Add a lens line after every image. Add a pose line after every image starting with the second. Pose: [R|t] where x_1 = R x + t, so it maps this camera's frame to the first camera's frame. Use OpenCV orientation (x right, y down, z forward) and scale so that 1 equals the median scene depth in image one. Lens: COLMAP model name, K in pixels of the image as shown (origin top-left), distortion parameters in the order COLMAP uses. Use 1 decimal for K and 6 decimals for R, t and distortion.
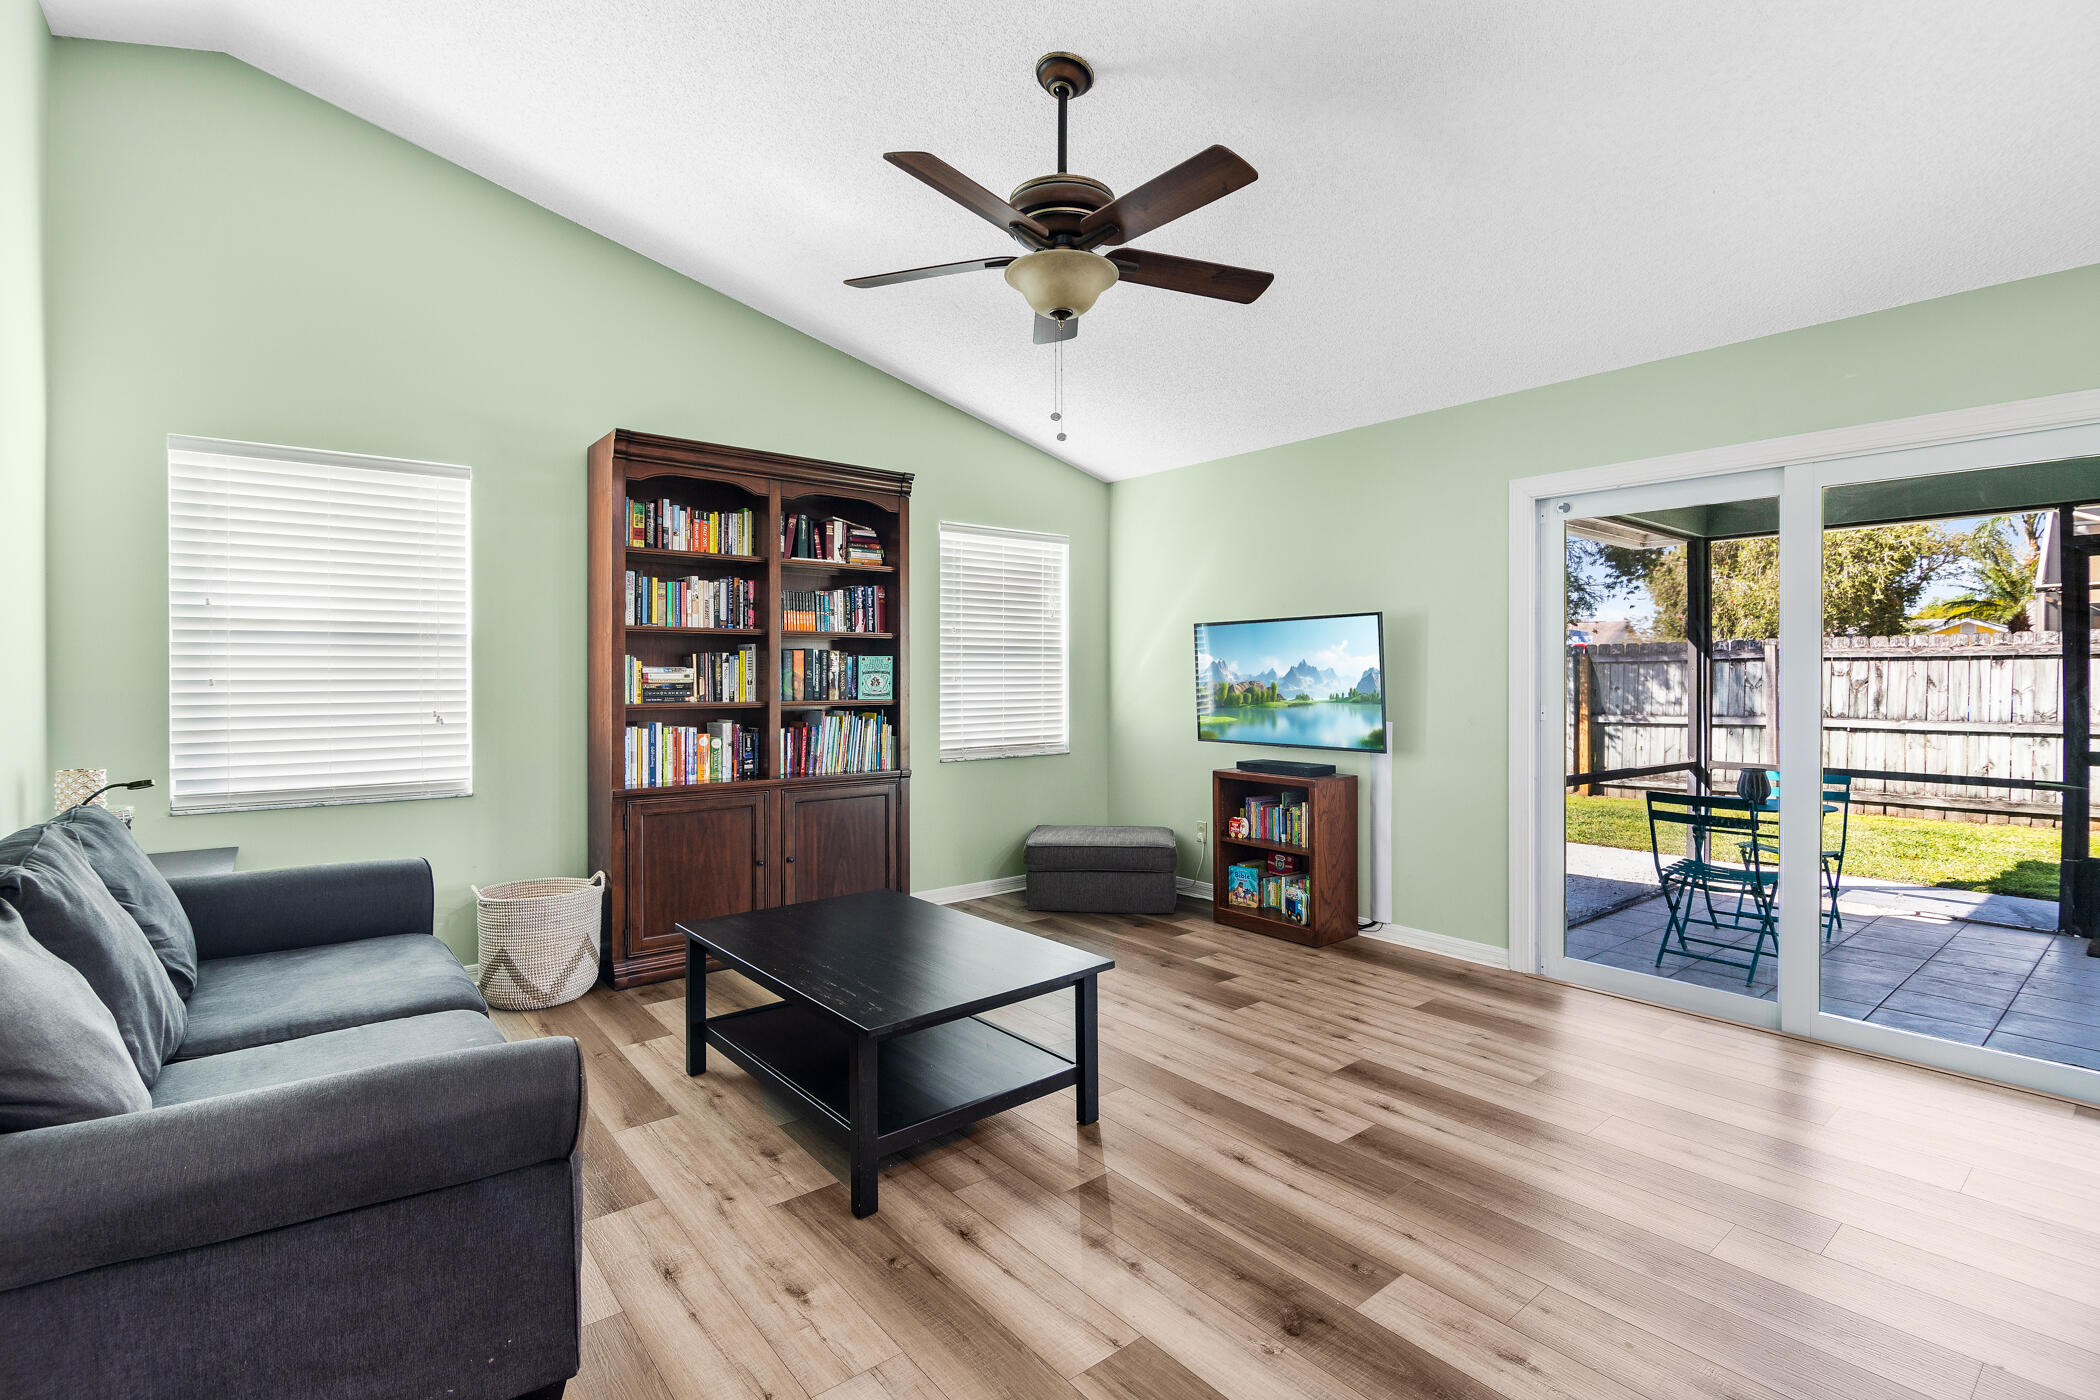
lens RADIAL K [[968.6, 0, 1055.5], [0, 968.6, 694.3], [0, 0, 1]] dist [-0.010686, -0.000043]
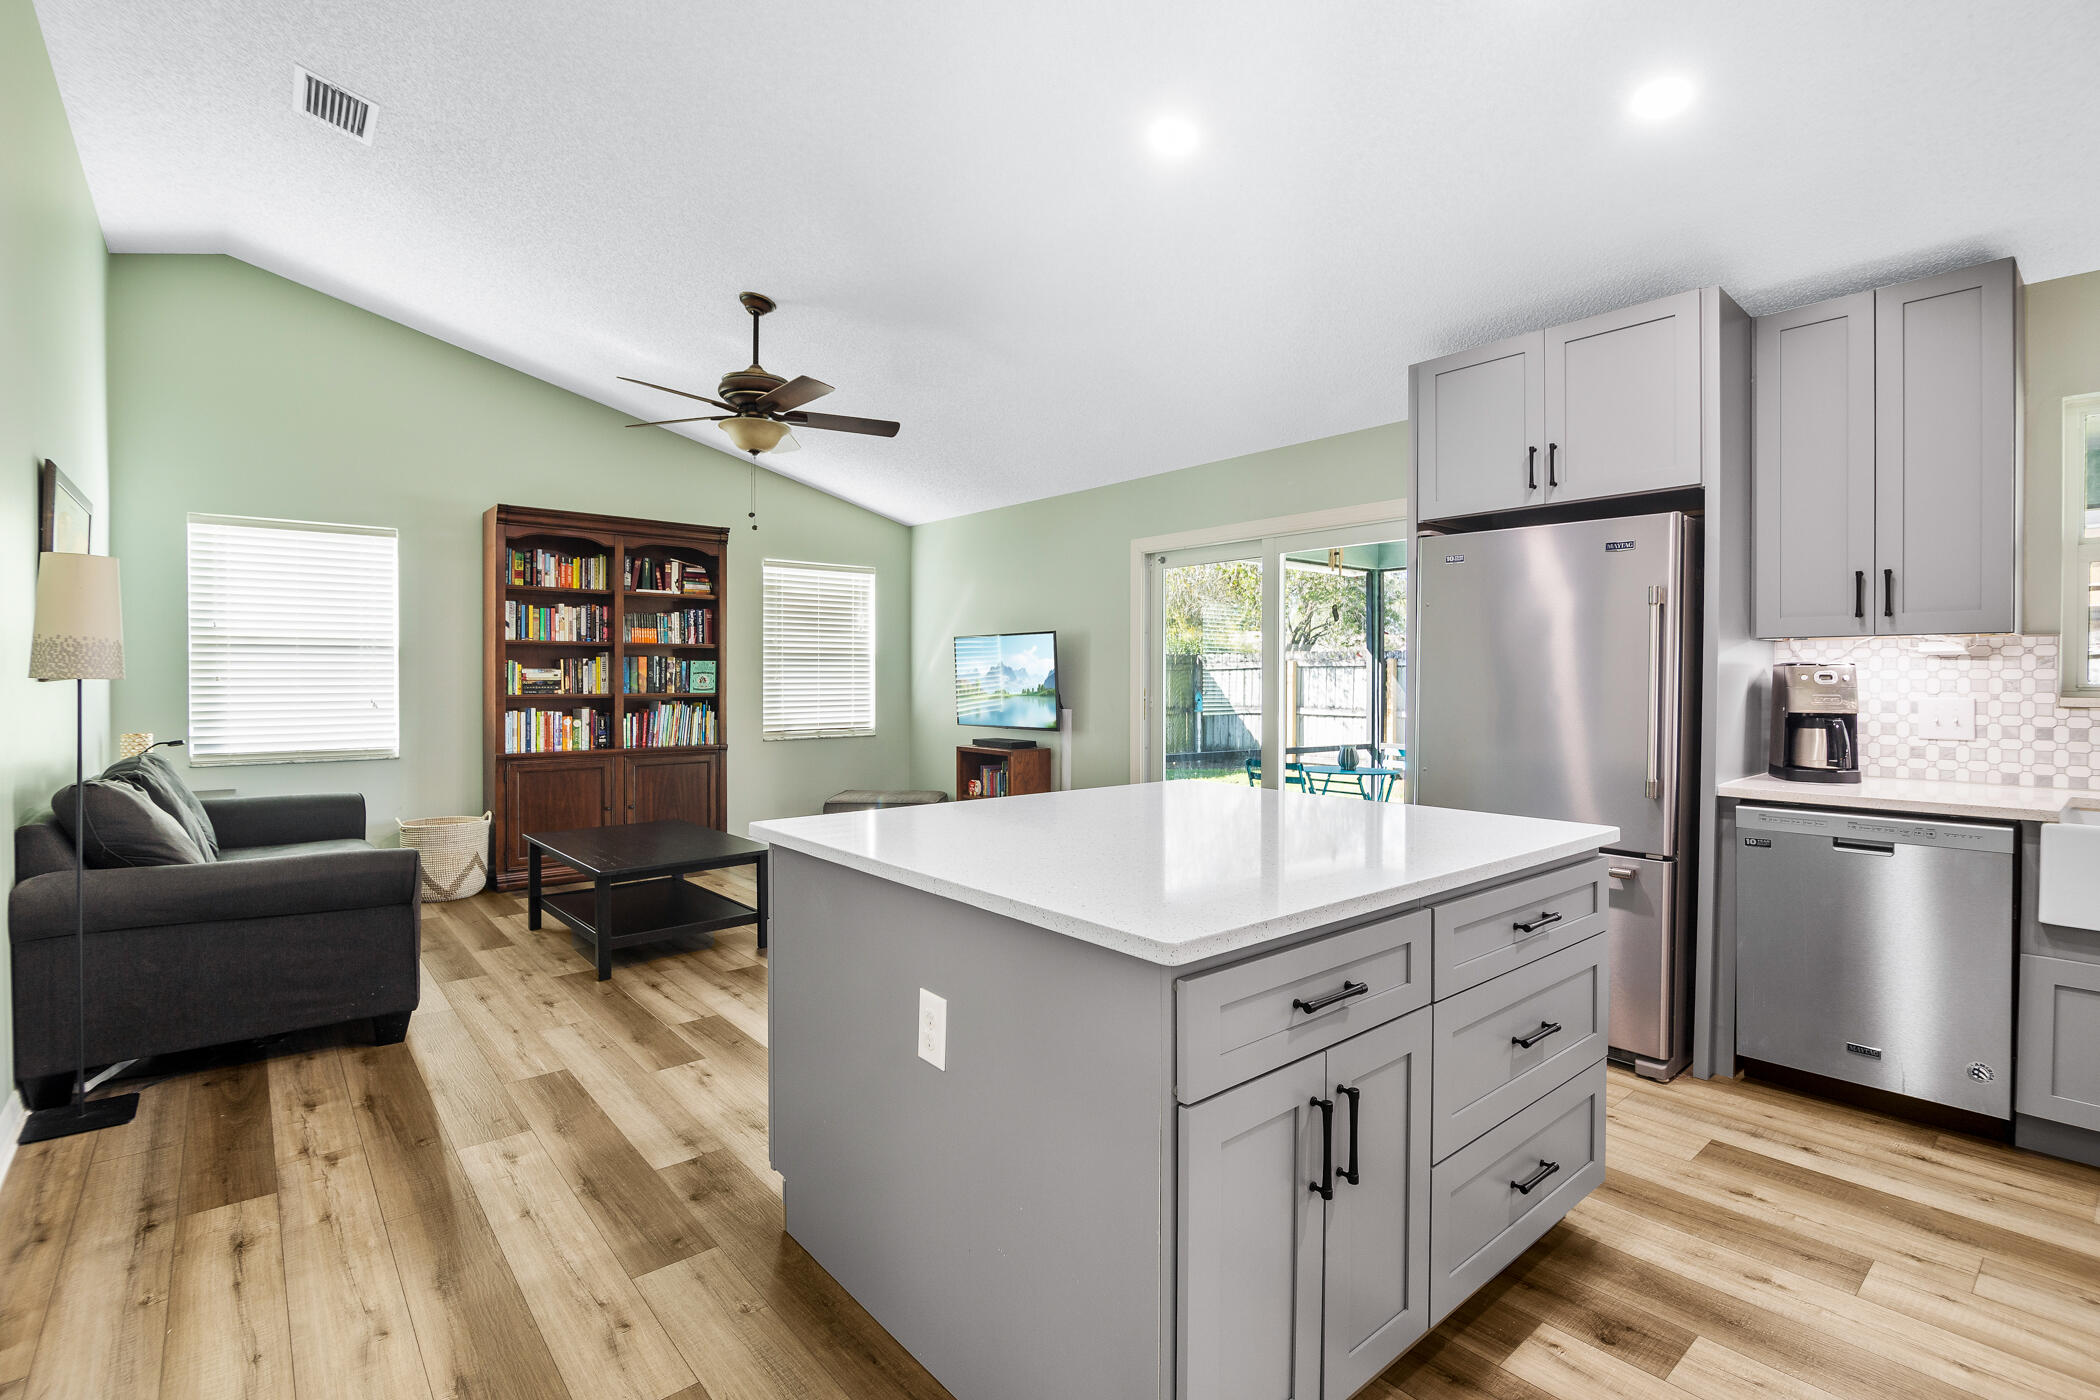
lens RADIAL K [[966.7, 0, 1050.0], [0, 966.7, 700.0], [0, 0, 1]] dist [-0.010927, 0.000017]
pose [[0.999834, 0.001772, 0.018117, 0.307429], [-0.001869, 0.999984, 0.005324, 0.008140], [-0.018108, -0.005357, 0.999822, -0.406451]]
